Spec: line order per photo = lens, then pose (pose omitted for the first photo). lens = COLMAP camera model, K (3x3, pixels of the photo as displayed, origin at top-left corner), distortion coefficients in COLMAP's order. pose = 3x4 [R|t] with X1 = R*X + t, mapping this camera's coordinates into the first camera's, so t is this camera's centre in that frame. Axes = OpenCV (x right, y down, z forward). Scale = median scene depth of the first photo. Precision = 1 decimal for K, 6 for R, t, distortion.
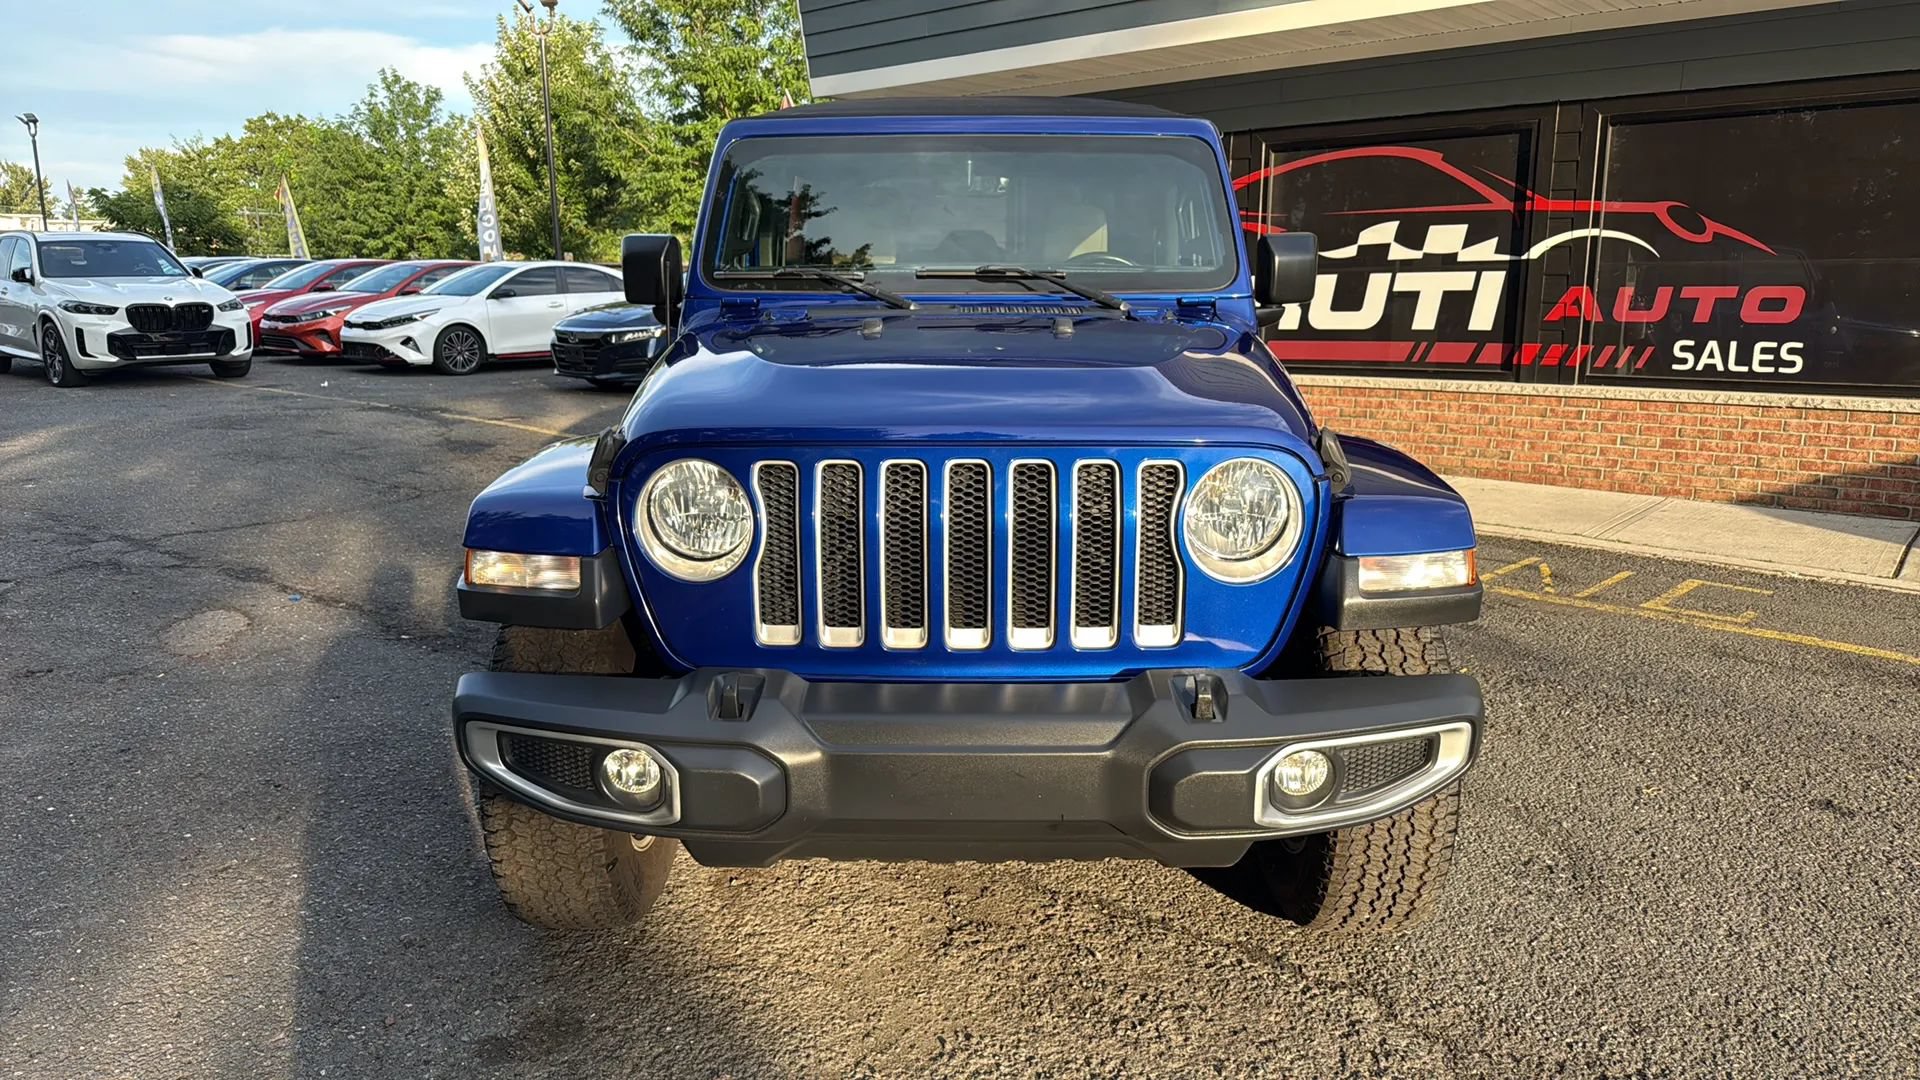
lens RADIAL K [[1304.6, 0, 960.0], [0, 1304.6, 540.0], [0, 0, 1]] dist [0.025510, -0.030519]
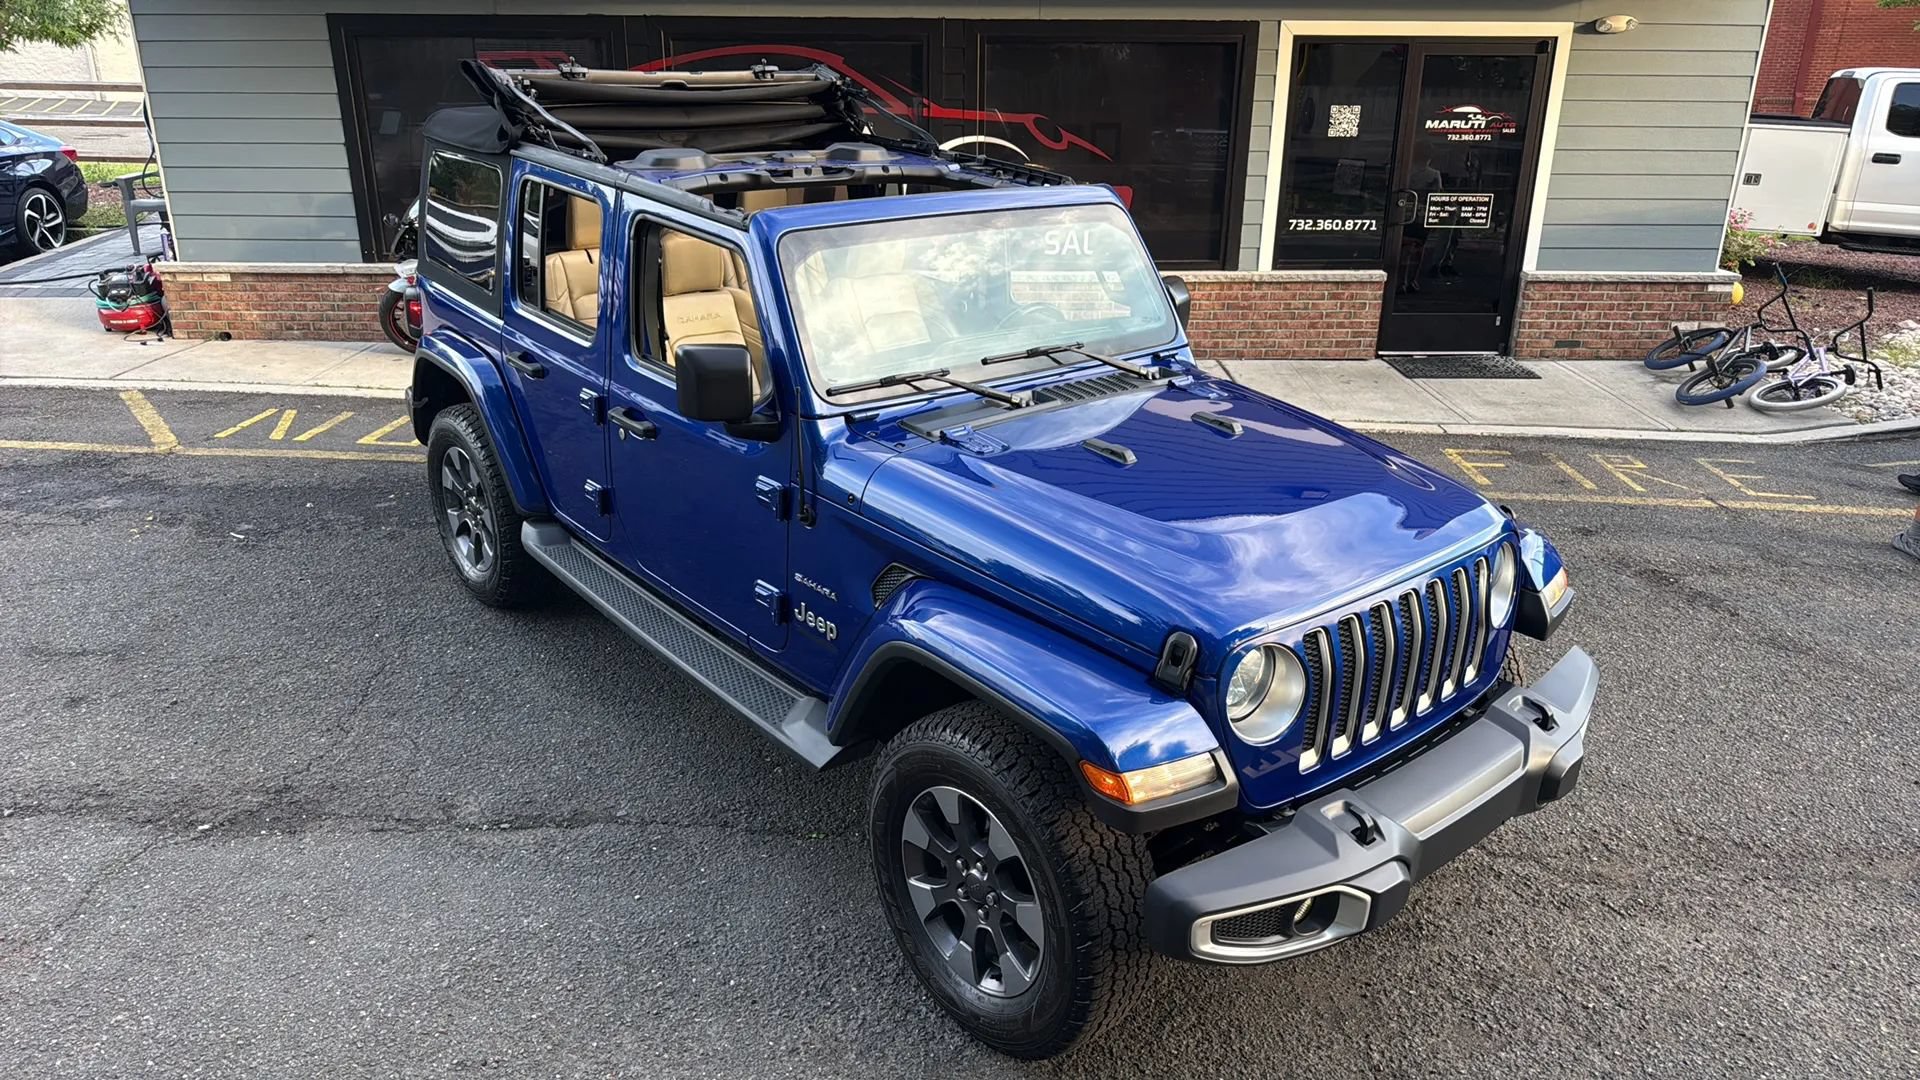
lens RADIAL K [[1304.6, 0, 960.0], [0, 1304.6, 540.0], [0, 0, 1]] dist [0.025510, -0.030519]
pose [[0.757457, -0.215285, 0.616370, -0.334401], [0.108290, 0.972421, 0.206569, -0.128338], [-0.643842, -0.089720, 0.759880, 0.083948]]
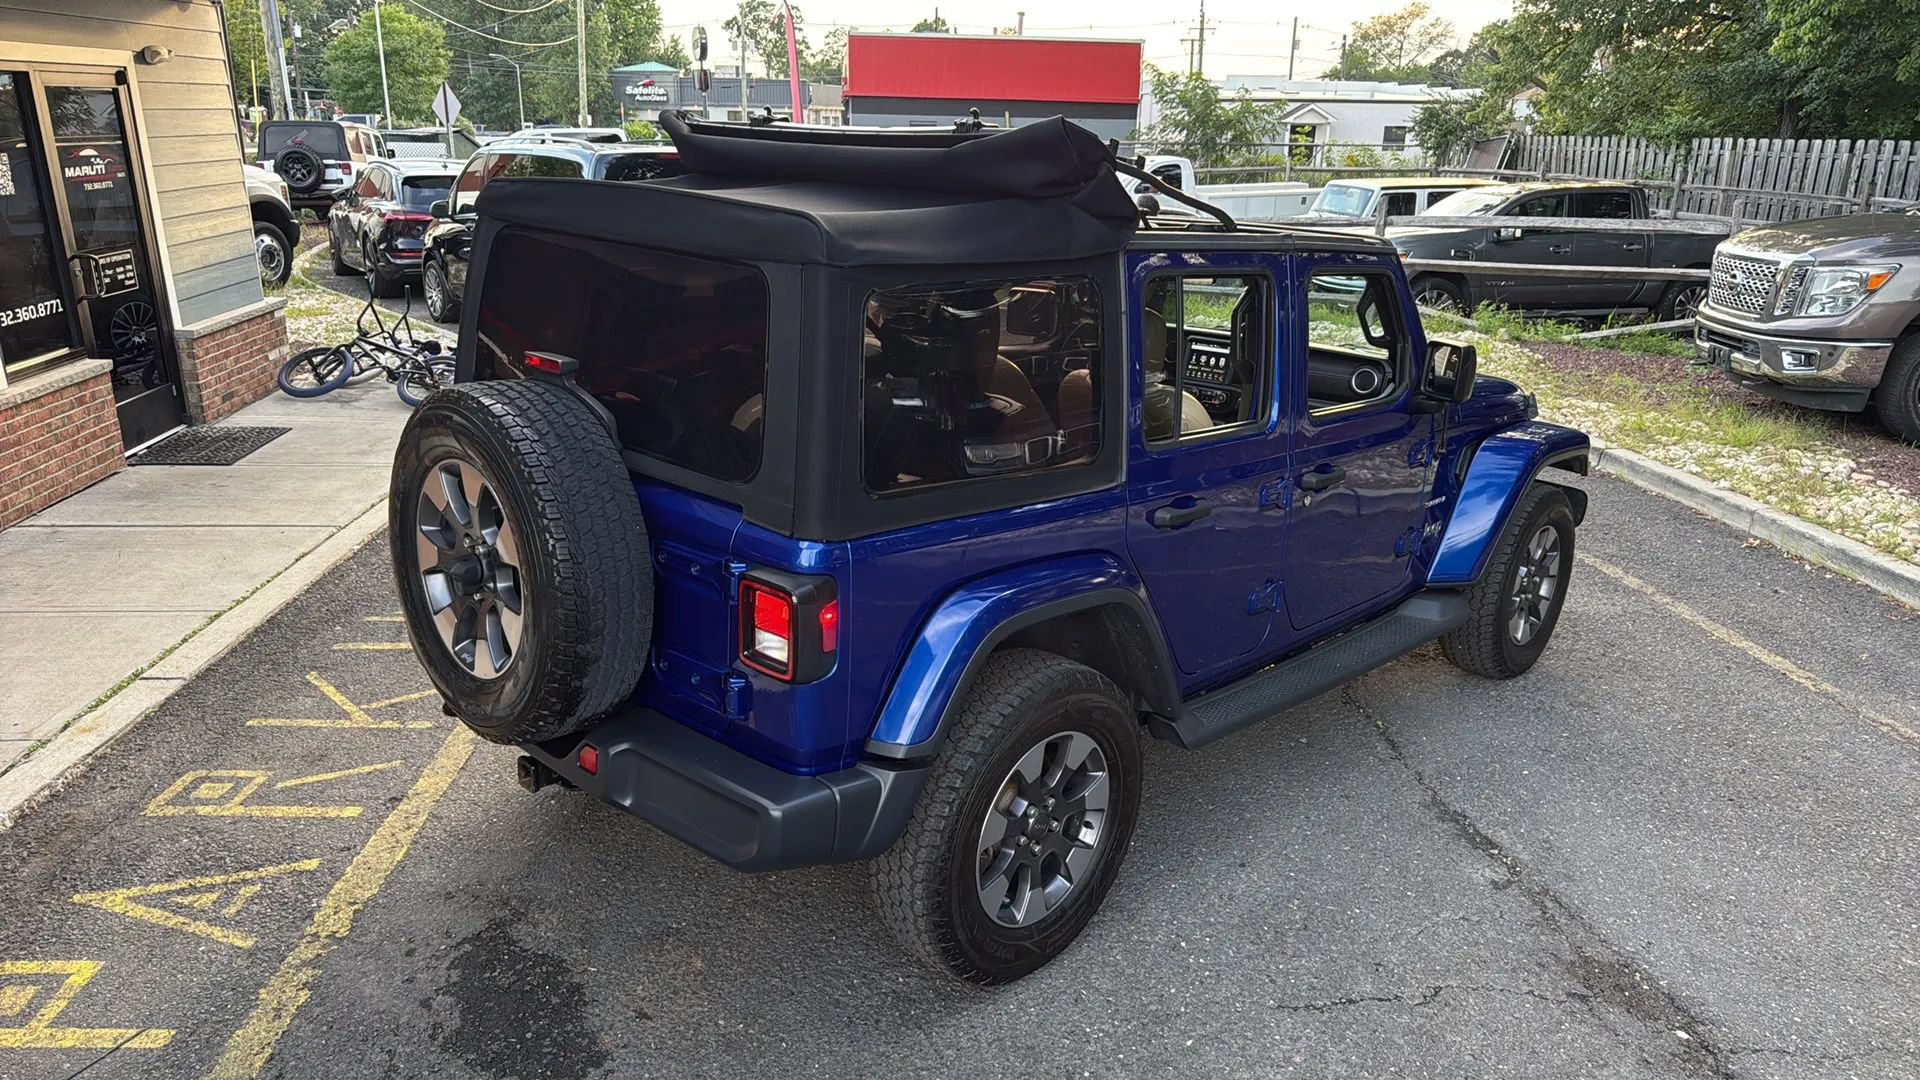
lens RADIAL K [[1315.3, 0, 960.0], [0, 1315.3, 540.0], [0, 0, 1]] dist [0.017141, -0.019091]
pose [[-0.714714, -0.219853, 0.663964, -0.347146], [0.118733, 0.897394, 0.424955, -0.292520], [-0.689265, 0.382555, -0.615277, 0.984634]]
